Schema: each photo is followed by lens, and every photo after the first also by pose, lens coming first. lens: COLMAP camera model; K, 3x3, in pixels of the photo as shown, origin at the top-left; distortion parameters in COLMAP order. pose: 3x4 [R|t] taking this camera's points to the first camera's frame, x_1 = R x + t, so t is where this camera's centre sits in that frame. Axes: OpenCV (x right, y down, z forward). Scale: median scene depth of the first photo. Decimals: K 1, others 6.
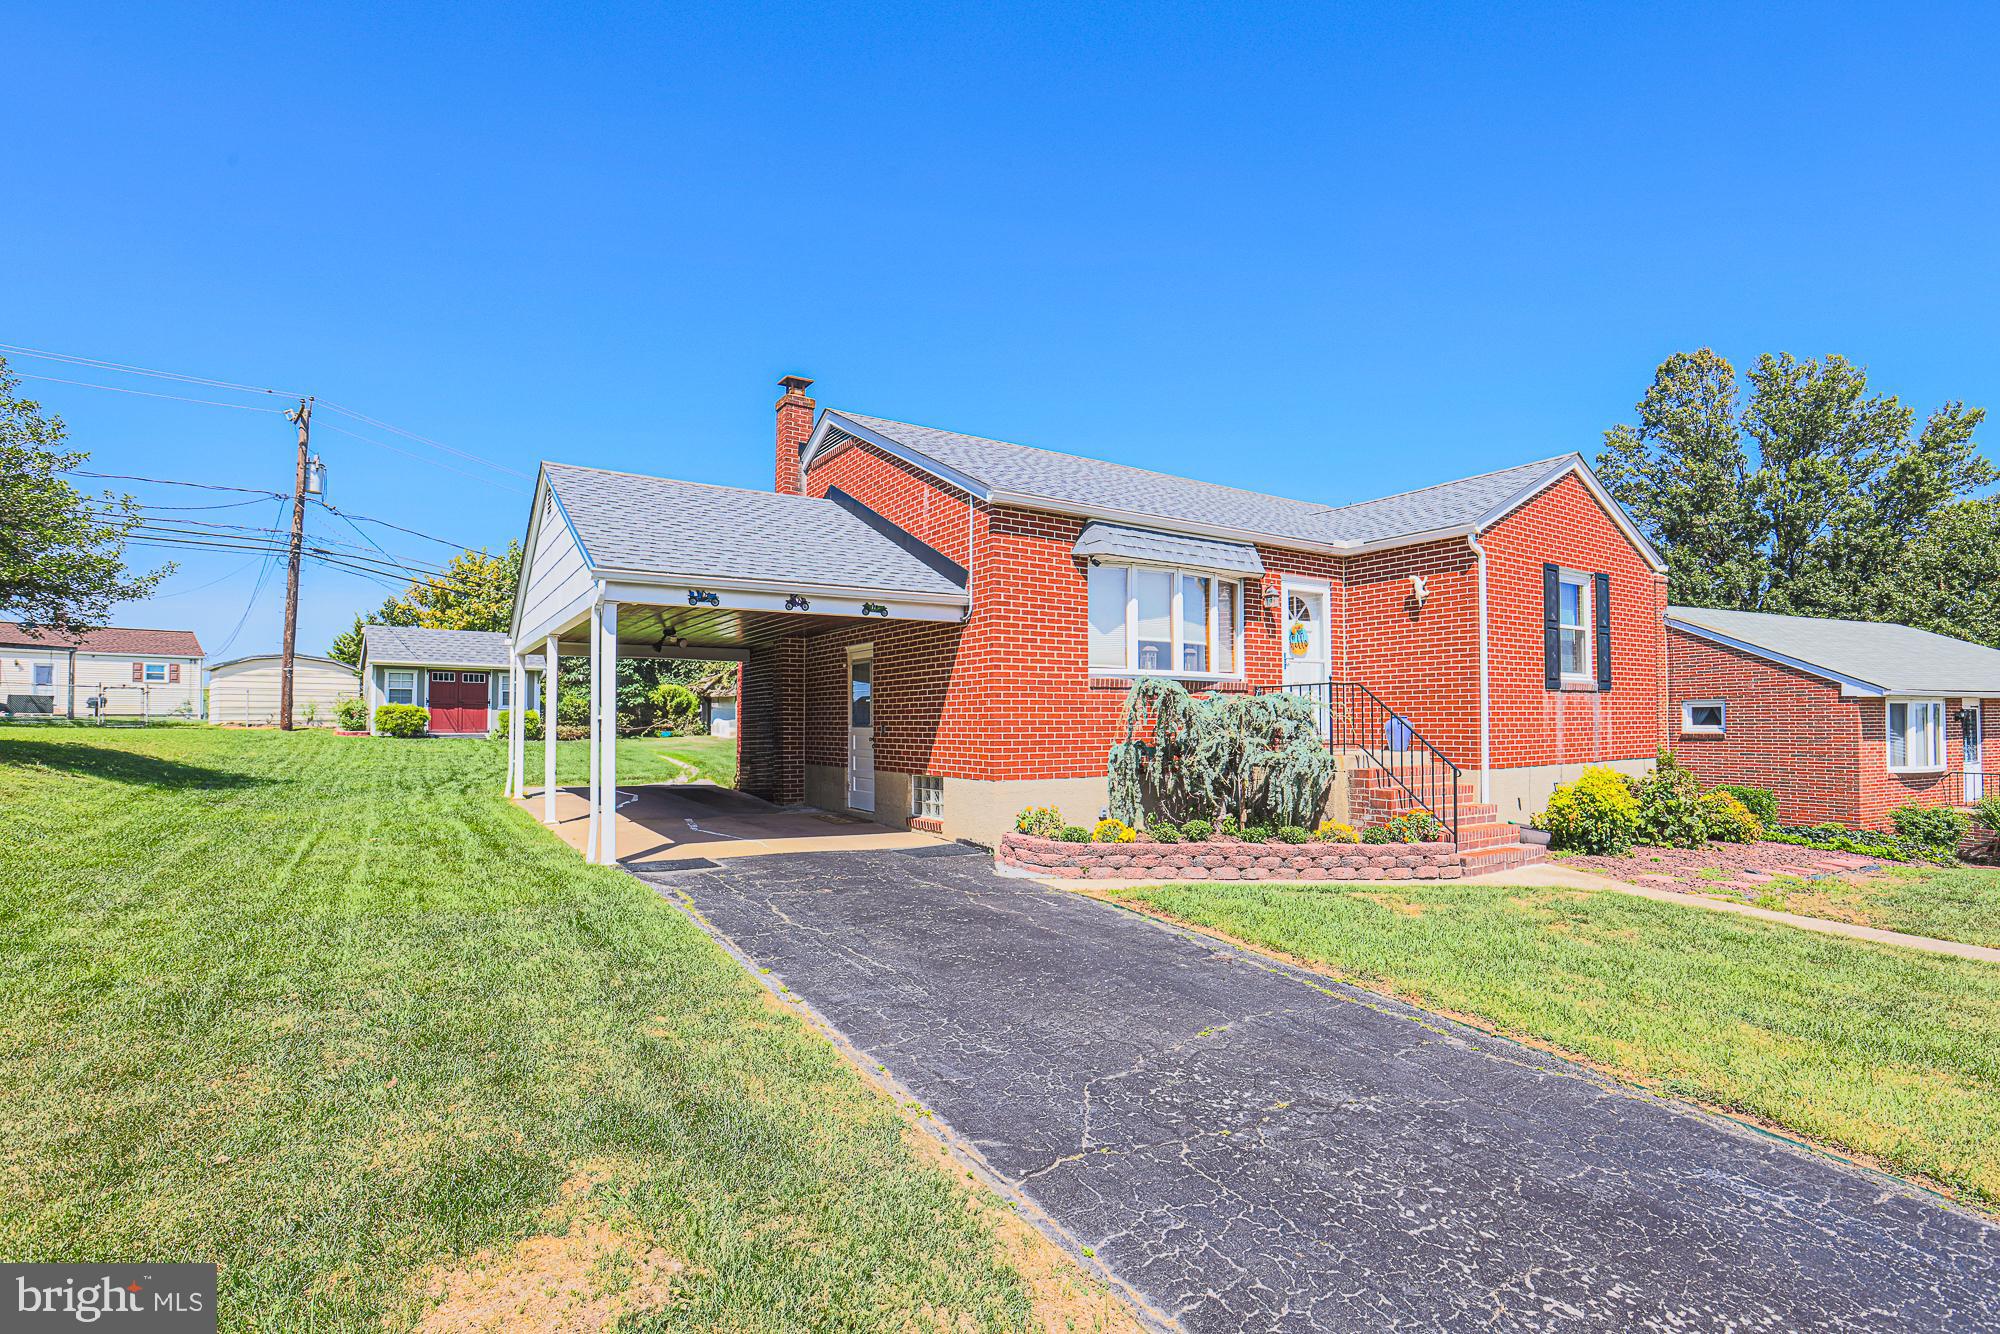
lens RADIAL K [[956.6, 0, 1017.0], [0, 956.6, 701.3], [0, 0, 1]] dist [-0.034383, 0.023036]
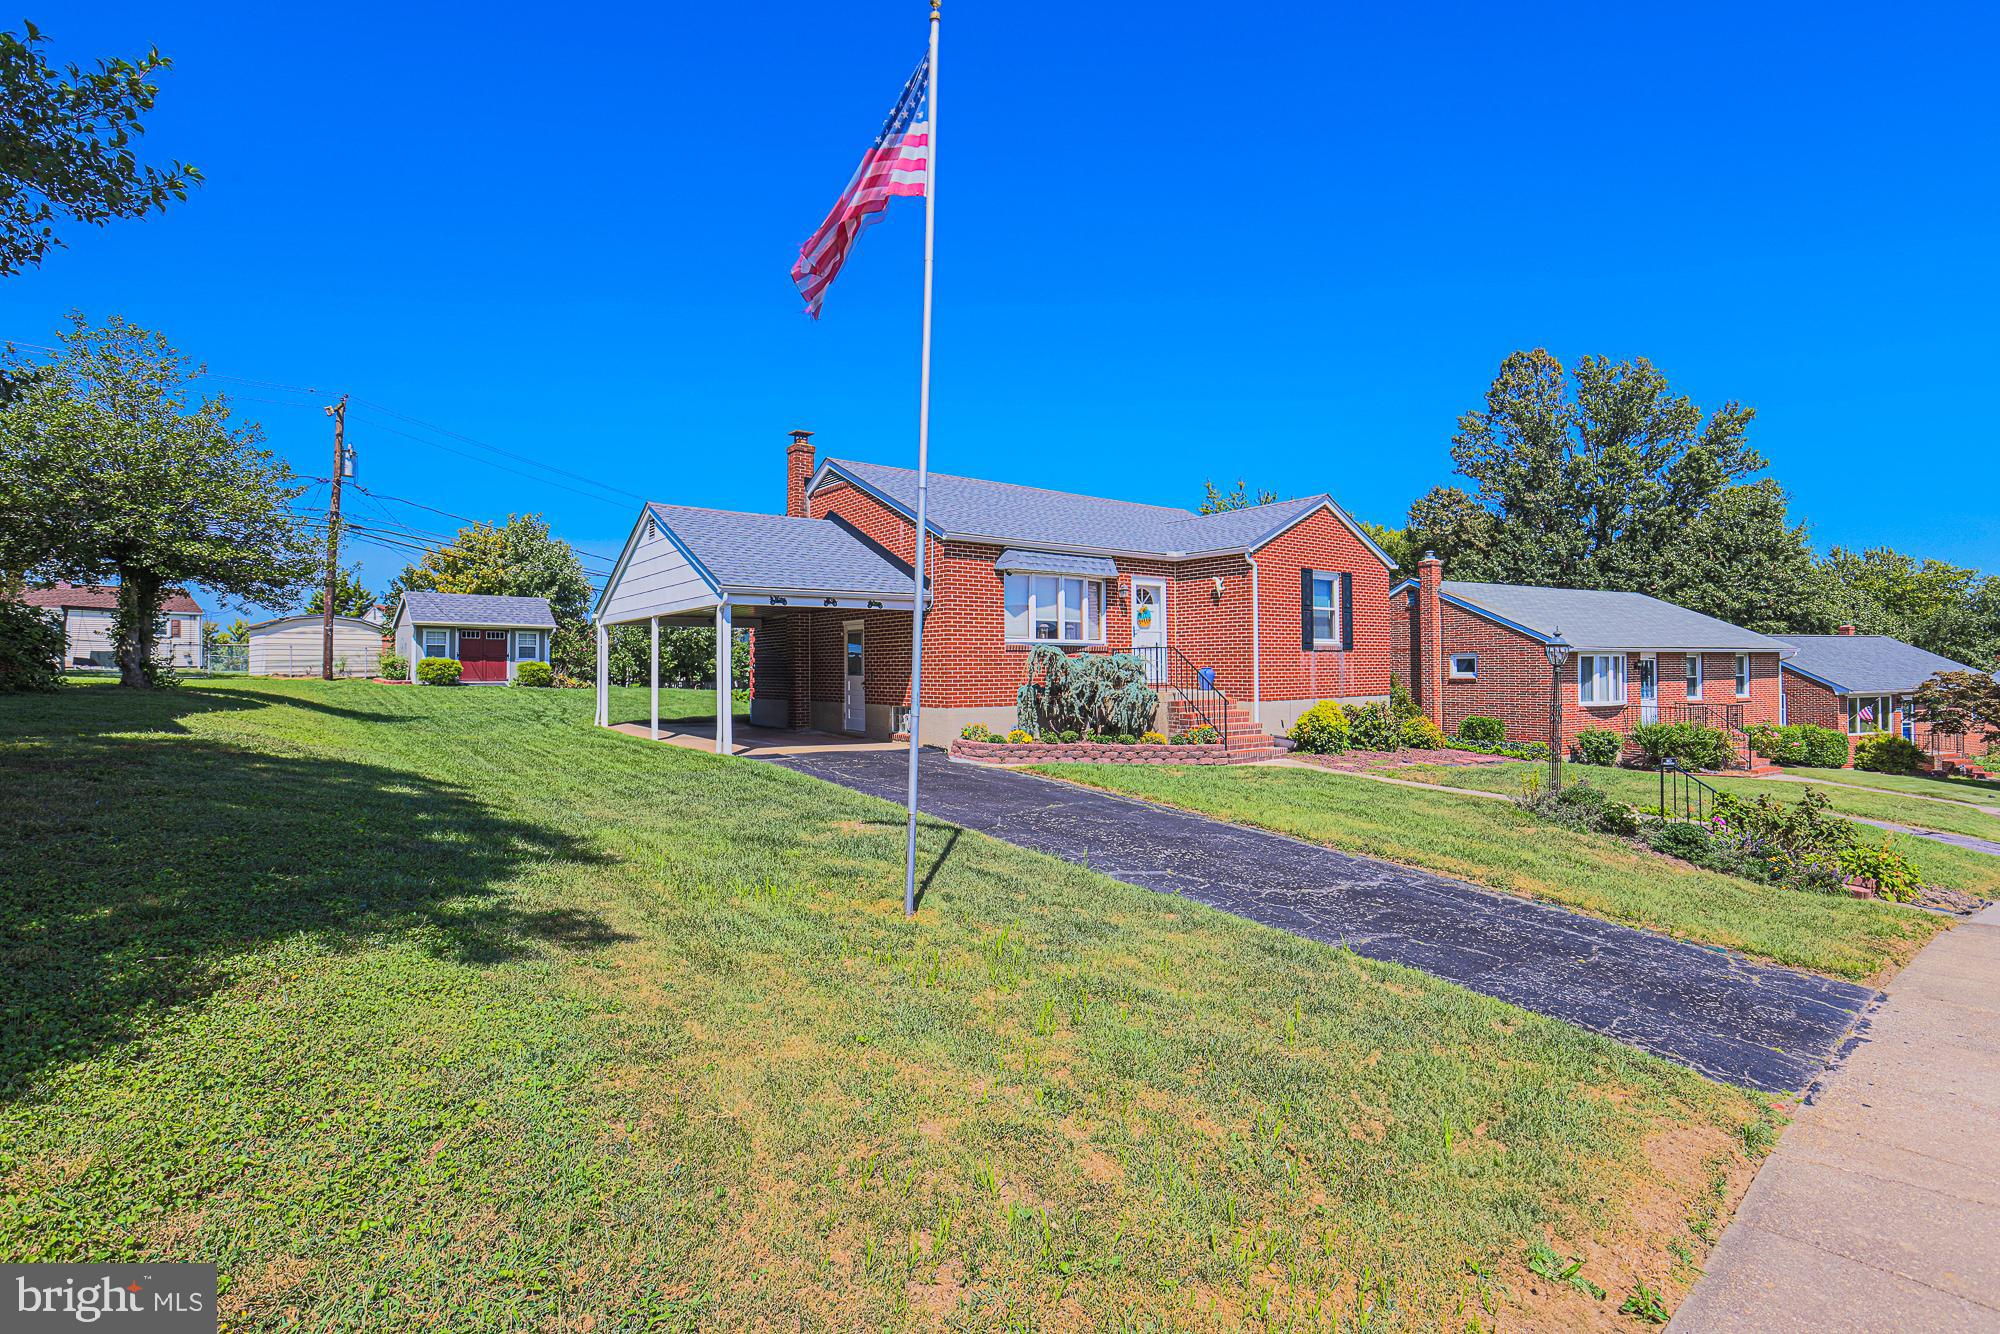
lens RADIAL K [[931.3, 0, 992.1], [0, 931.3, 668.2], [0, 0, 1]] dist [-0.030680, 0.013385]
pose [[0.998639, -0.002741, 0.052085, -0.024332], [0.001696, 0.999797, 0.020095, -0.014154], [-0.052130, -0.019979, 0.998440, -0.487471]]
